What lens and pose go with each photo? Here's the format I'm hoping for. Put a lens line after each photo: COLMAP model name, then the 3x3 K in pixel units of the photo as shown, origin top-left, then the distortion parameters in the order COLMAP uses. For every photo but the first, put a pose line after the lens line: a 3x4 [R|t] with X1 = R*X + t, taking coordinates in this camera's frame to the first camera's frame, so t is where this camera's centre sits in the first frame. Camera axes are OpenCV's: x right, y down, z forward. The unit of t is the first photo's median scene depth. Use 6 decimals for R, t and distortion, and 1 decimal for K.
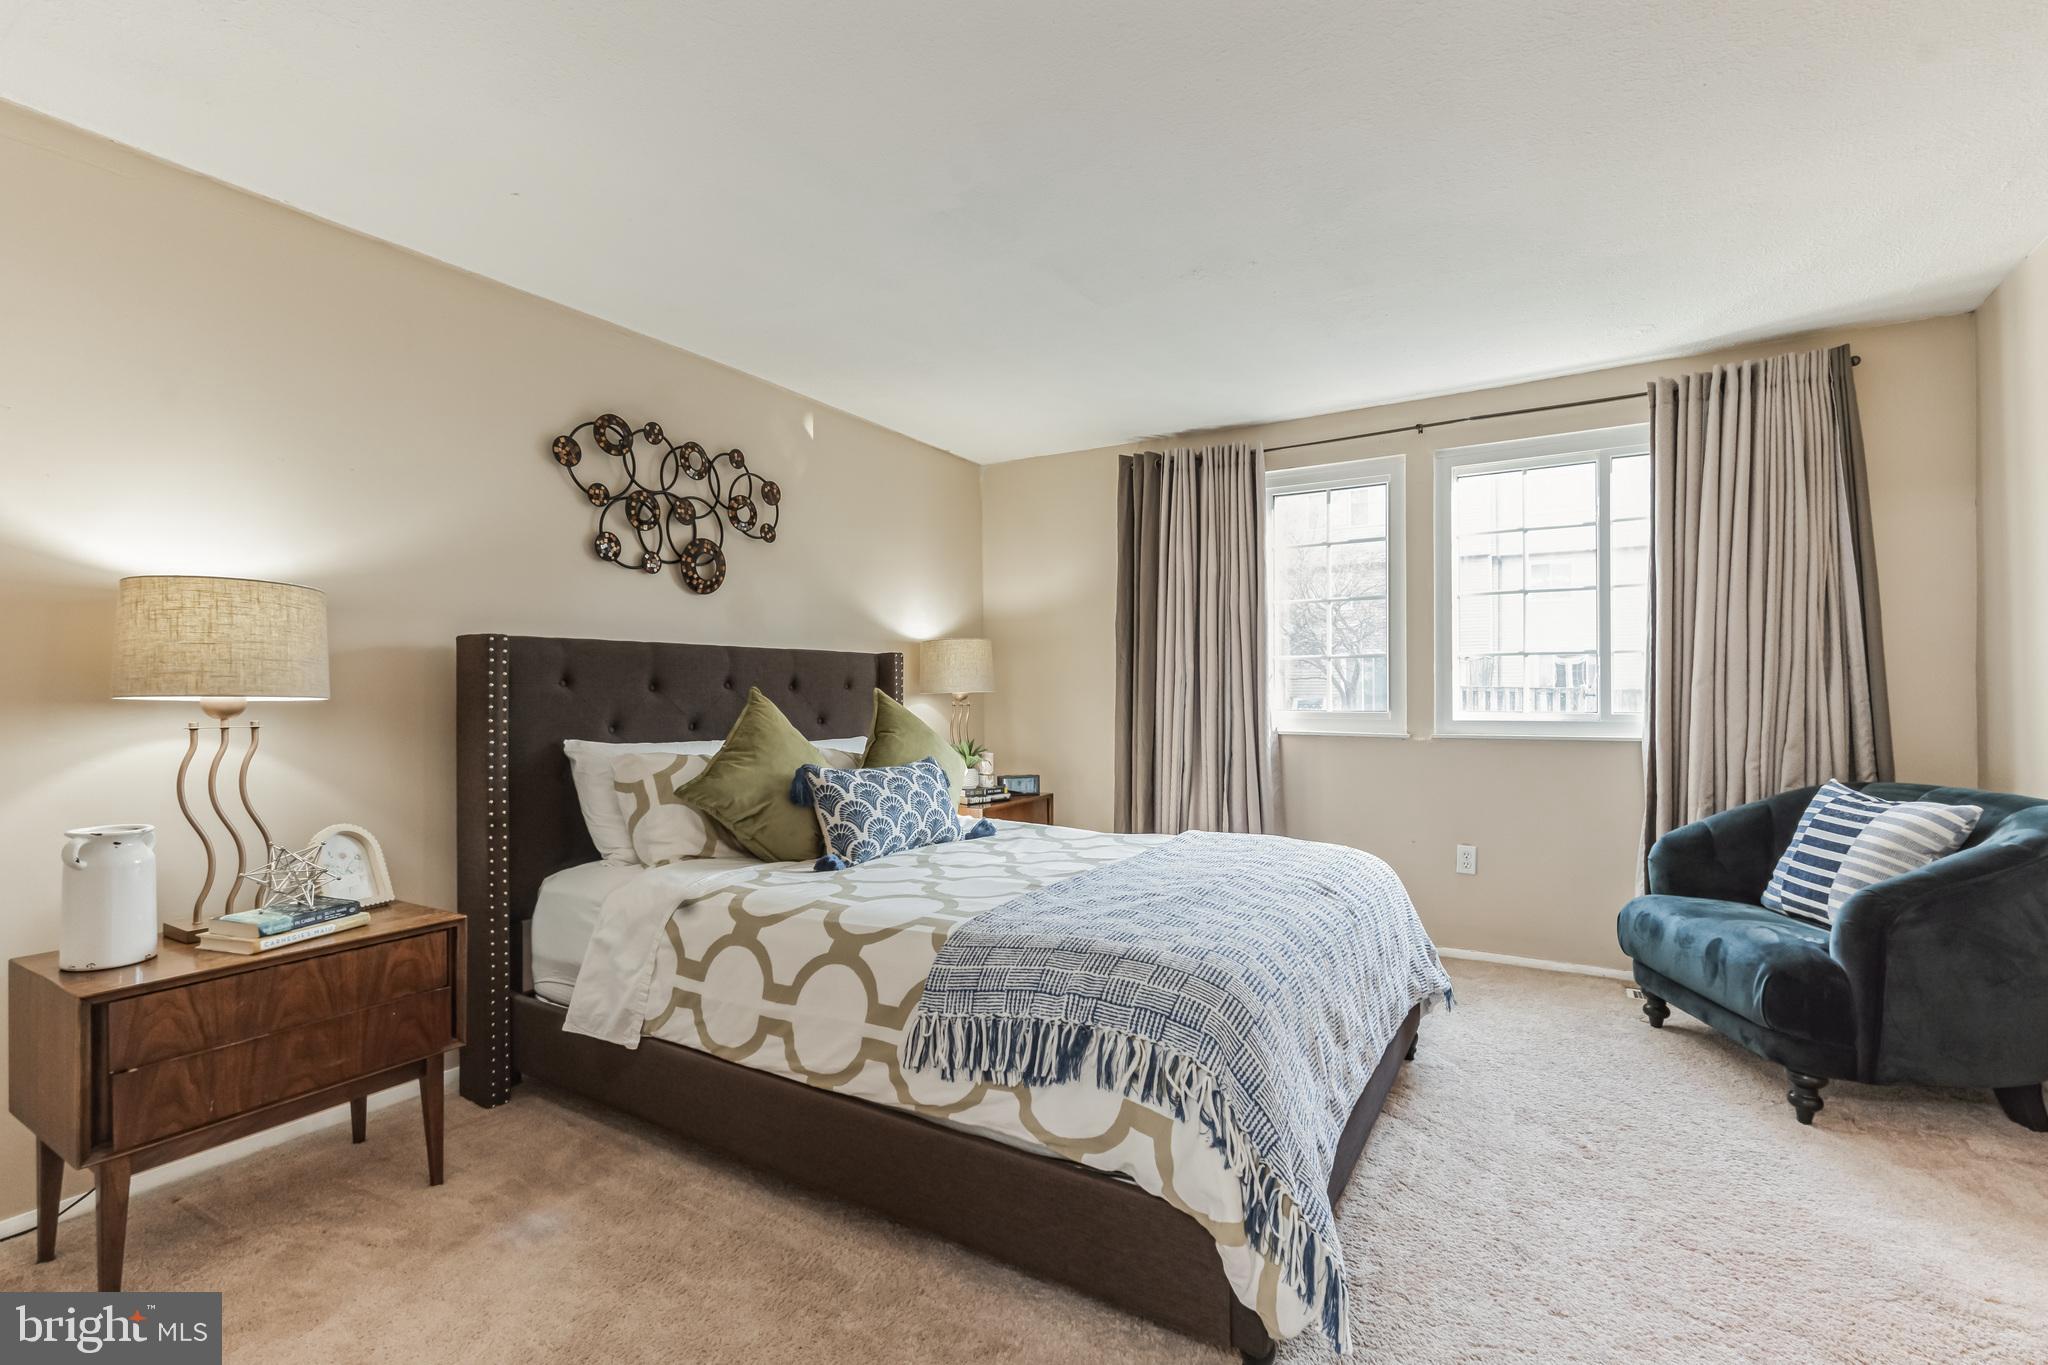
lens RADIAL K [[905.6, 0, 1029.7], [0, 905.6, 664.5], [0, 0, 1]] dist [0.000638, 0.000070]
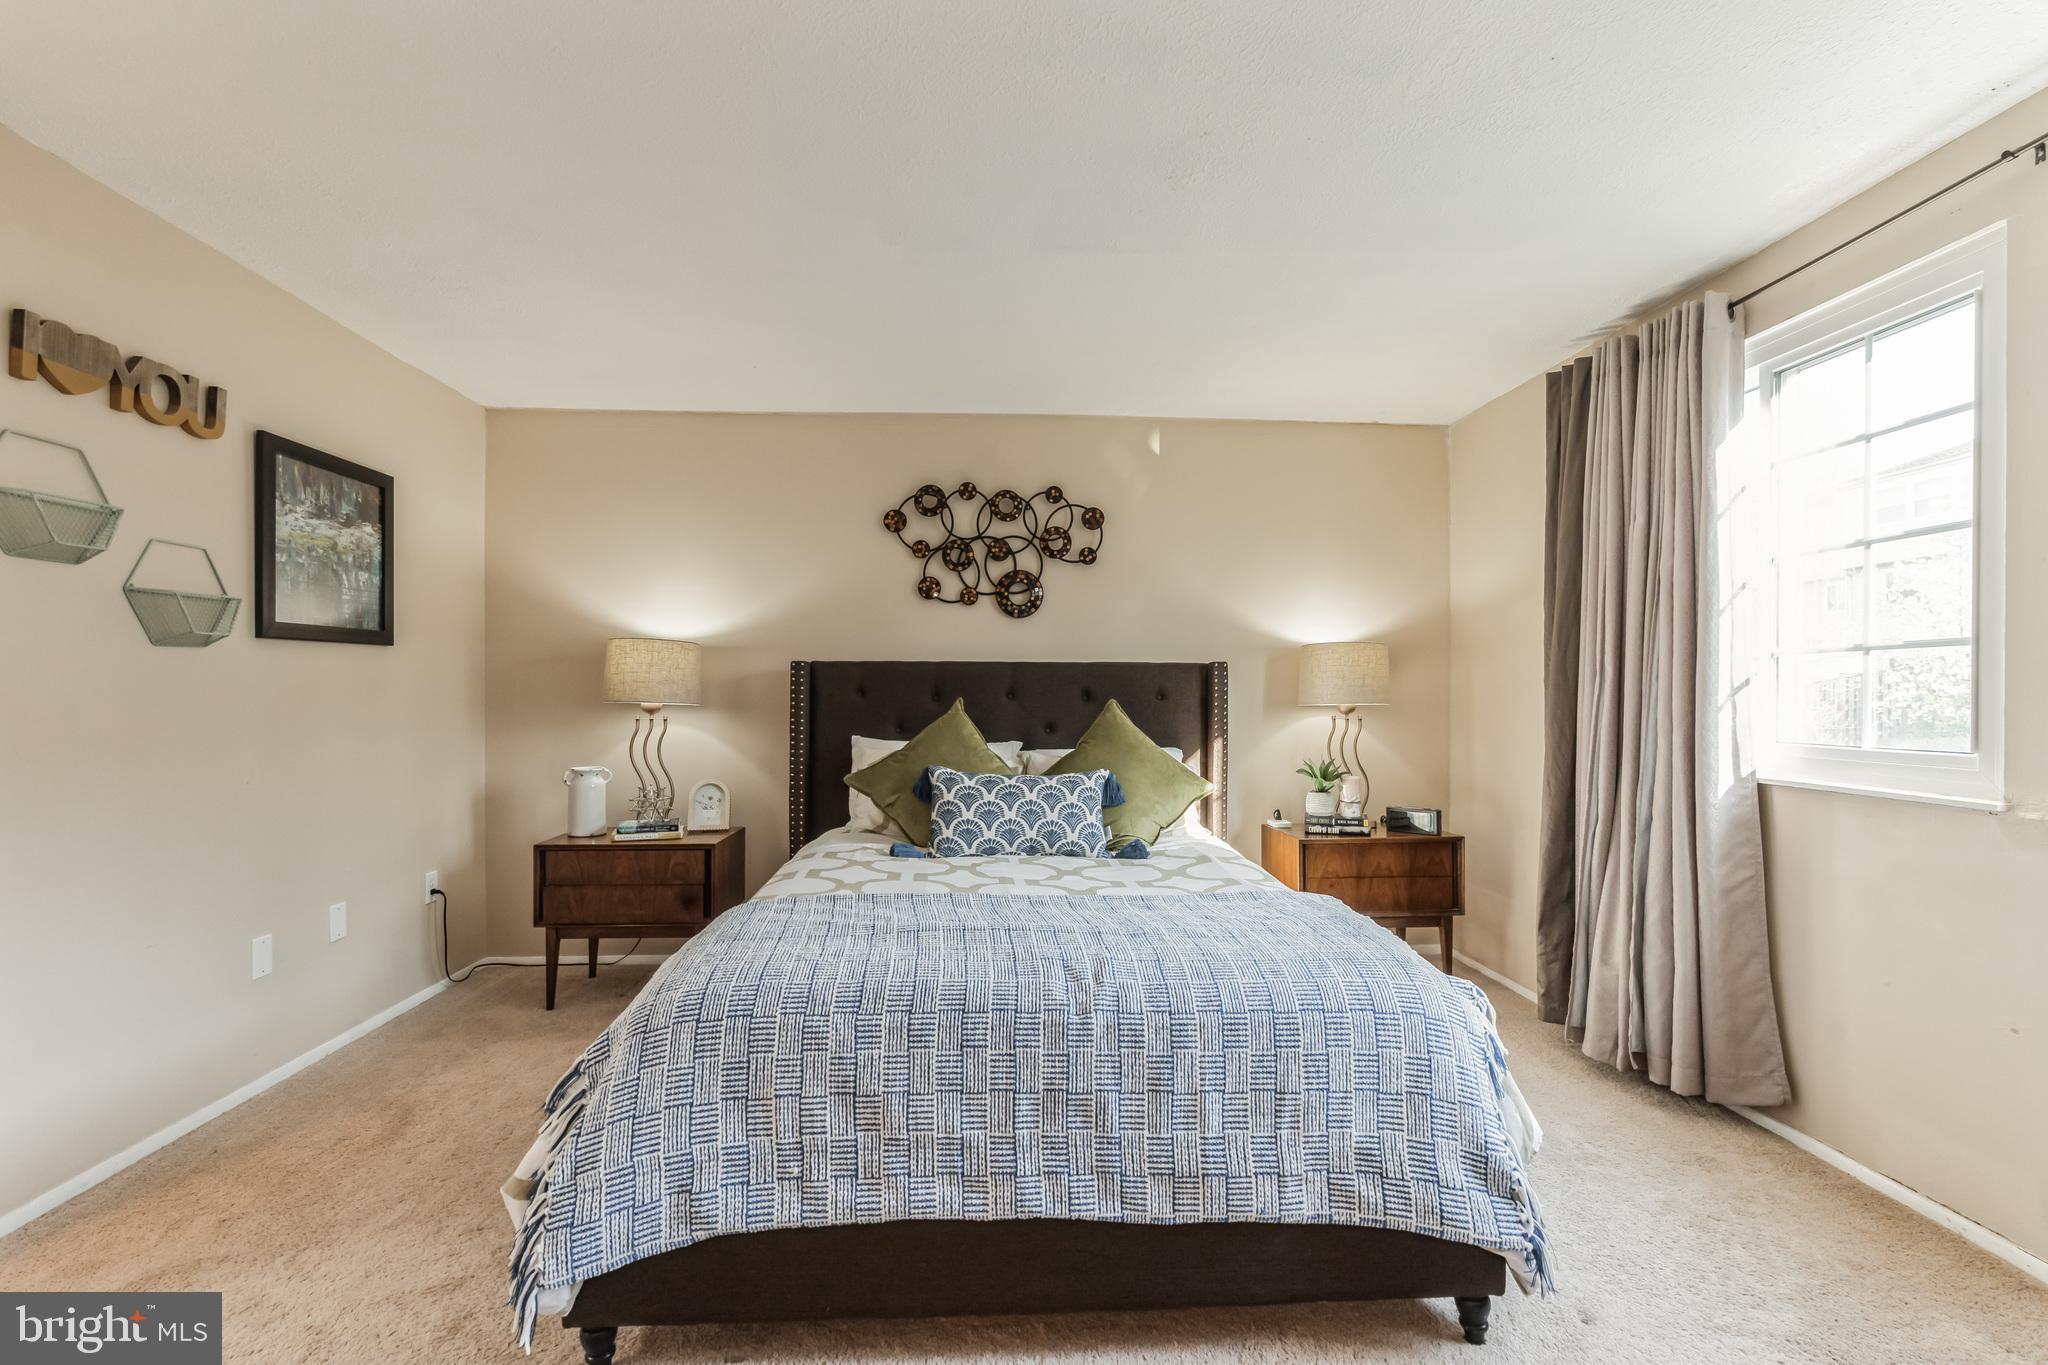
lens RADIAL K [[896.4, 0, 1024.0], [0, 896.4, 682.5], [0, 0, 1]] dist [-0.006417, 0.000287]
pose [[0.567533, -0.006904, -0.823322, 0.604730], [0.017723, 0.999836, 0.003833, 0.001354], [0.823160, -0.016767, 0.567562, 0.353594]]
